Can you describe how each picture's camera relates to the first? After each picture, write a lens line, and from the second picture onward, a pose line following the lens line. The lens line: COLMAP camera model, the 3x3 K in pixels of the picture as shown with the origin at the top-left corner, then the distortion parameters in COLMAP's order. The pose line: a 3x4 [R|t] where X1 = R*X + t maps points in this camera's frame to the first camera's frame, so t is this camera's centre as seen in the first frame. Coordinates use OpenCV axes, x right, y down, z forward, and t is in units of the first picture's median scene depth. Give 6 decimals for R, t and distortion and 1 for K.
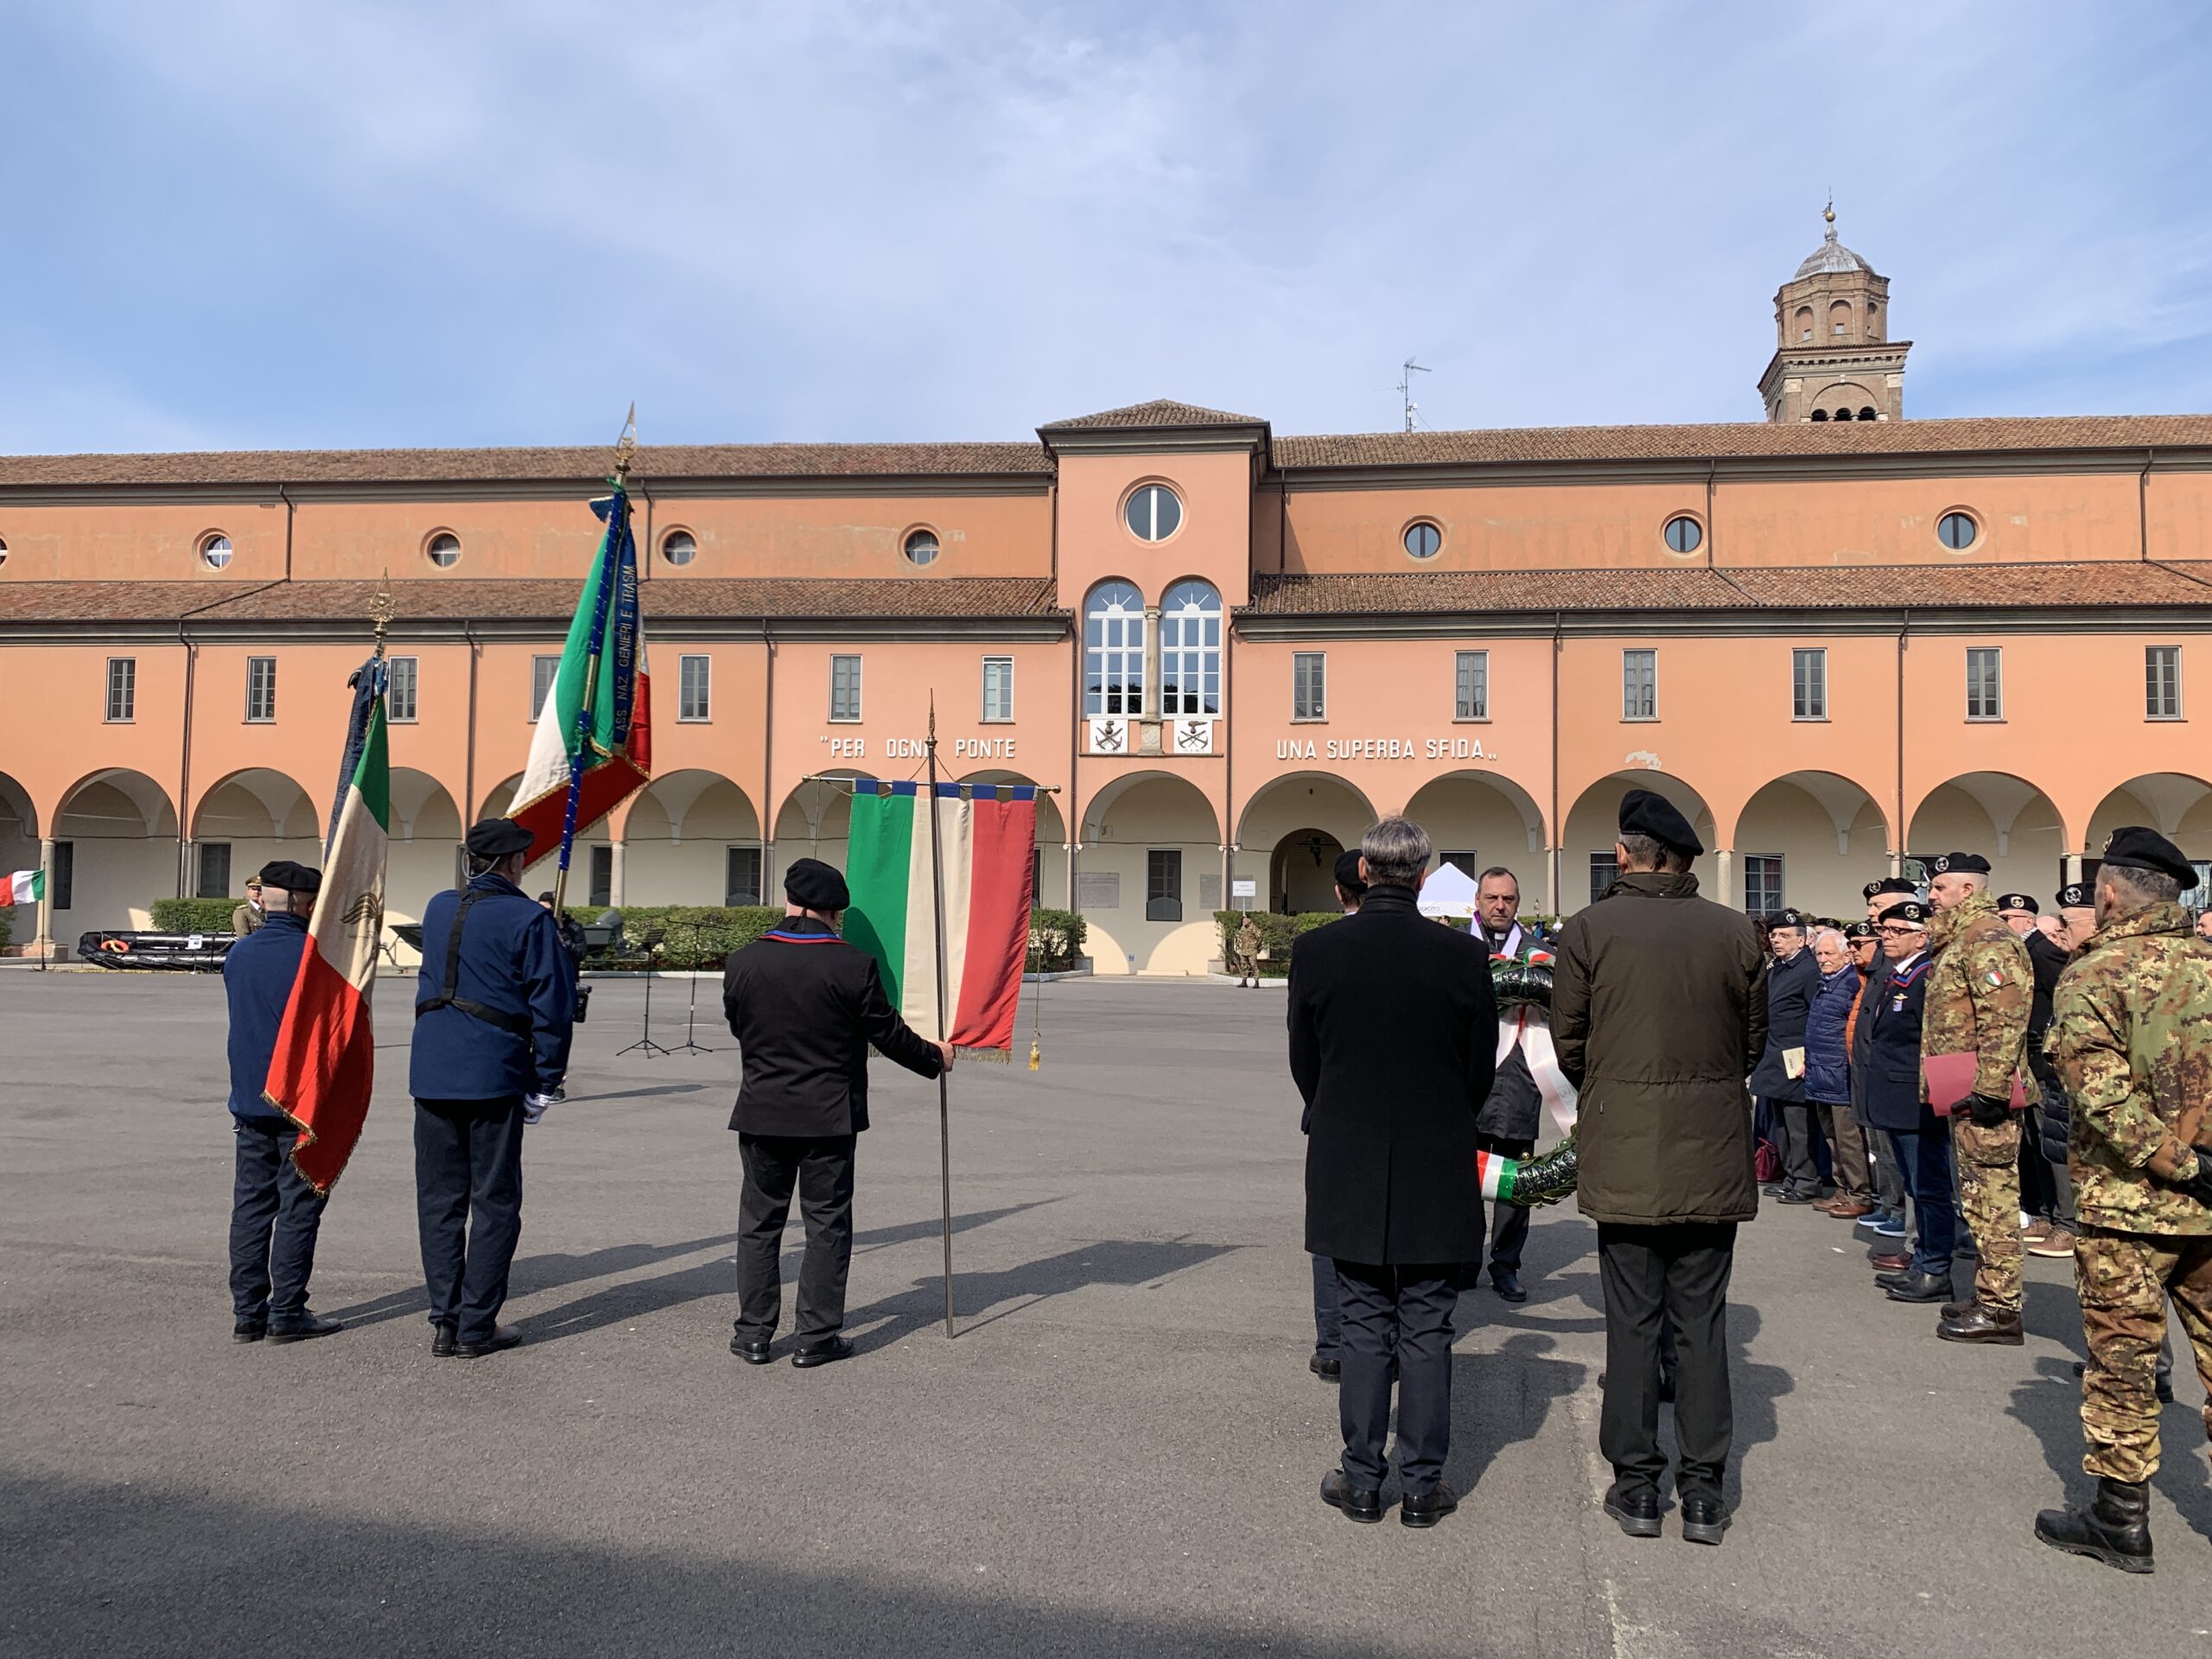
lens RADIAL K [[1660.9, 0, 1106.0], [0, 1660.9, 829.5], [0, 0, 1]] dist [0.011709, 0.001863]
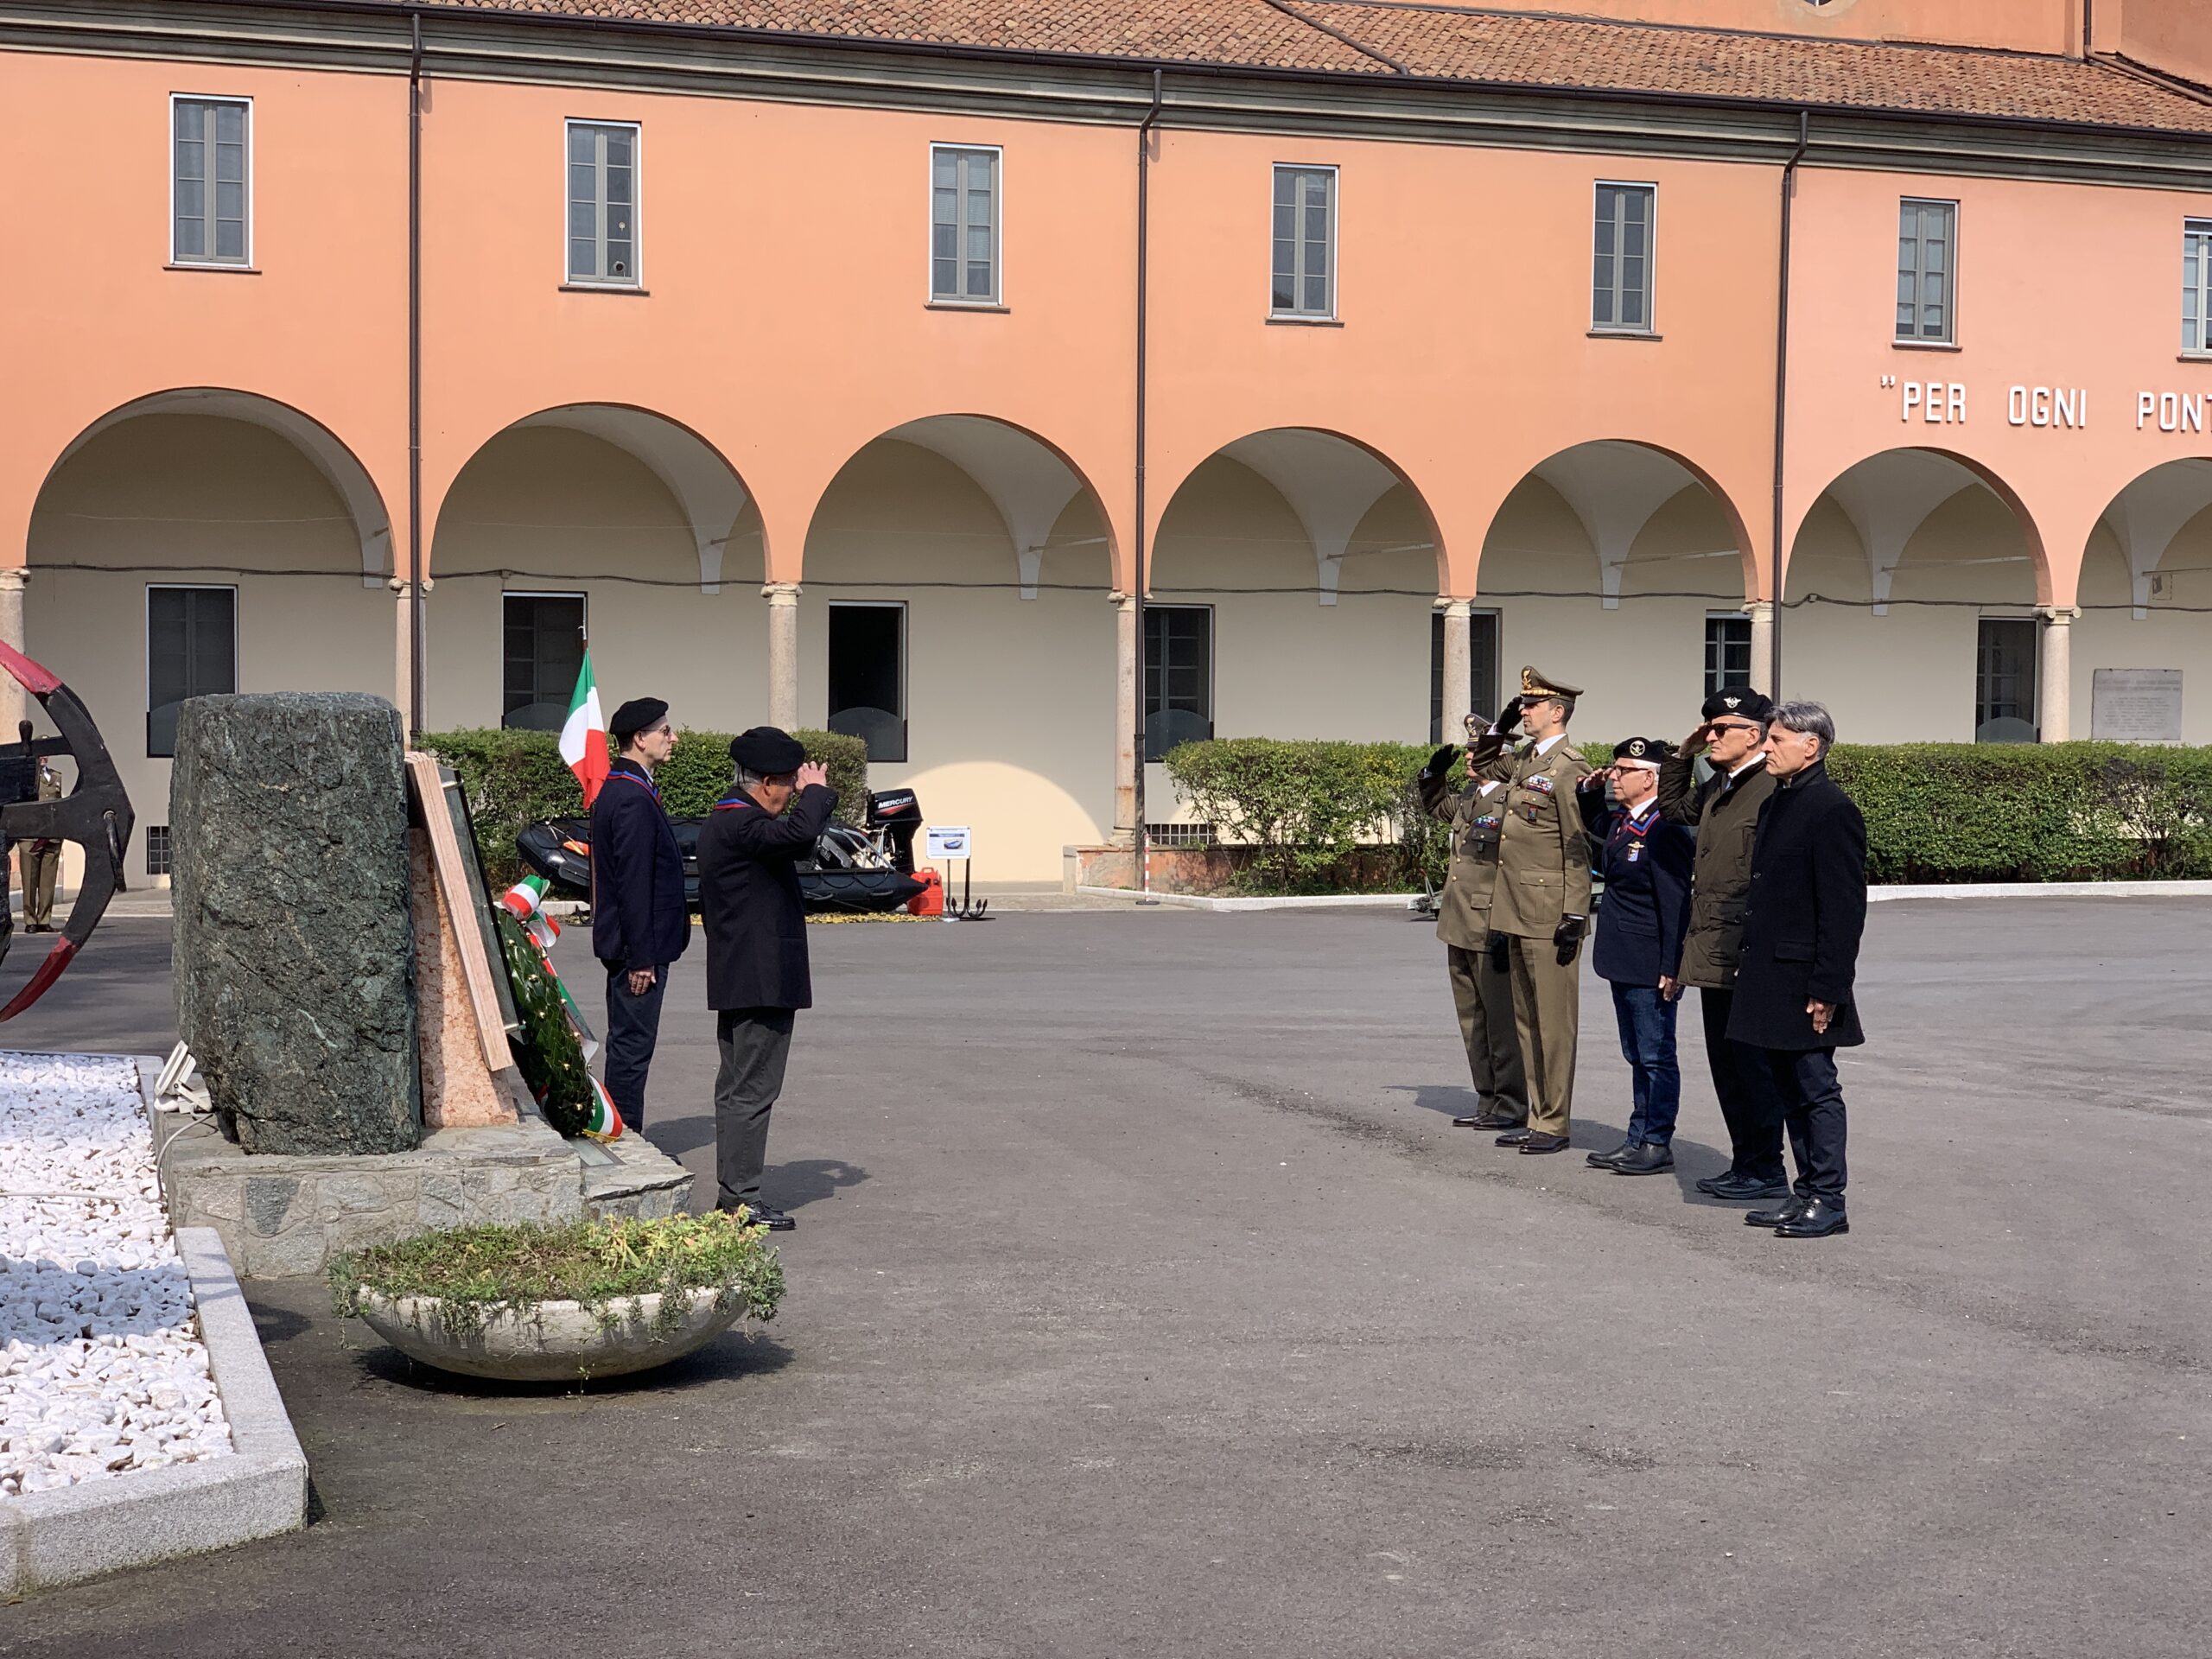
lens RADIAL K [[3983.9, 0, 1106.0], [0, 3983.9, 829.5], [0, 0, 1]] dist [0.276891, -0.003127]
pose [[0.884124, -0.018621, 0.466880, -0.268413], [-0.016364, 0.997359, 0.070766, -0.001848], [-0.466965, -0.070206, 0.881485, 0.029906]]
